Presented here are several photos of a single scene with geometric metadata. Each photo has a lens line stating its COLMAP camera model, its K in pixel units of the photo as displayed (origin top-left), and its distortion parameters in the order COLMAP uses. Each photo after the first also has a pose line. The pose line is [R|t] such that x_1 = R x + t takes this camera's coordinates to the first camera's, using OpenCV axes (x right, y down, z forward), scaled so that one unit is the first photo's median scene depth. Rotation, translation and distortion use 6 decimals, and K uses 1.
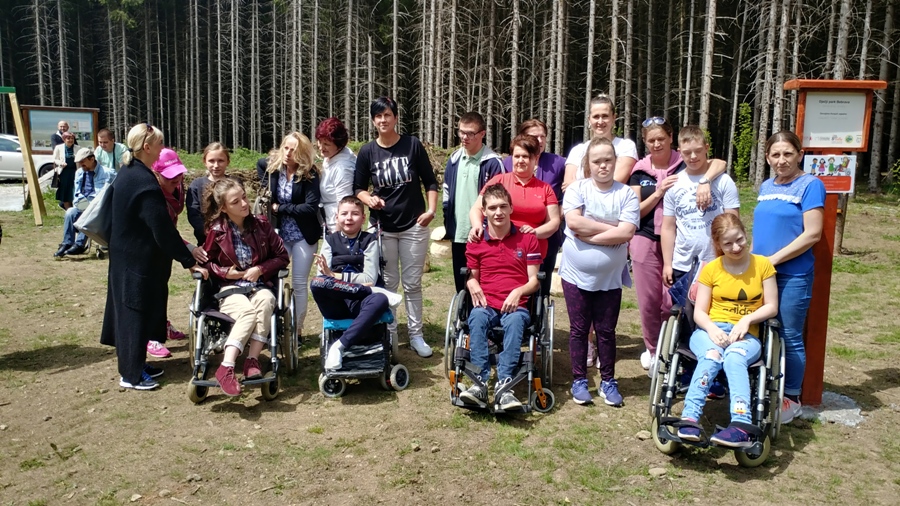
lens RADIAL K [[743.9, 0, 452.5], [0, 743.9, 246.1], [0, 0, 1]] dist [-0.019338, 0.118287]
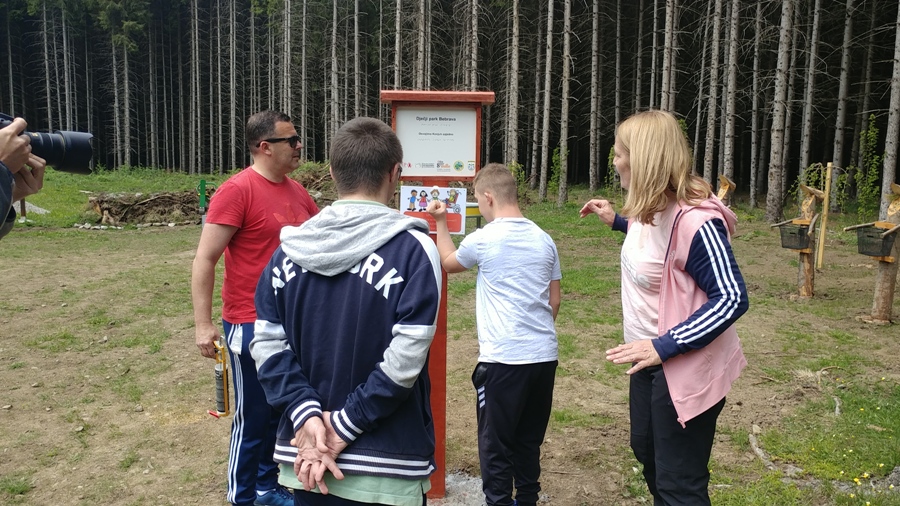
lens RADIAL K [[734.4, 0, 449.6], [0, 734.4, 236.9], [0, 0, 1]] dist [0.048034, 0.006989]
pose [[0.999149, -0.002415, -0.041165, 0.041848], [0.000907, 0.999329, -0.036612, -0.003024], [0.041226, 0.036543, 0.998481, 0.017364]]
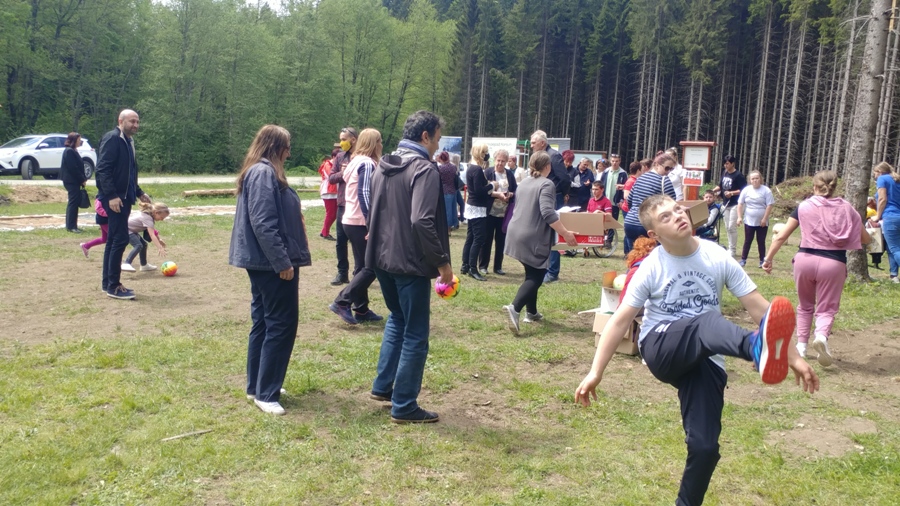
lens RADIAL K [[743.9, 0, 452.5], [0, 743.9, 246.1], [0, 0, 1]] dist [-0.019338, 0.118287]
pose [[0.712087, 0.101347, -0.694738, 0.132499], [-0.140547, 0.990074, 0.000373, 0.019493], [0.687880, 0.097378, 0.719262, -0.108096]]
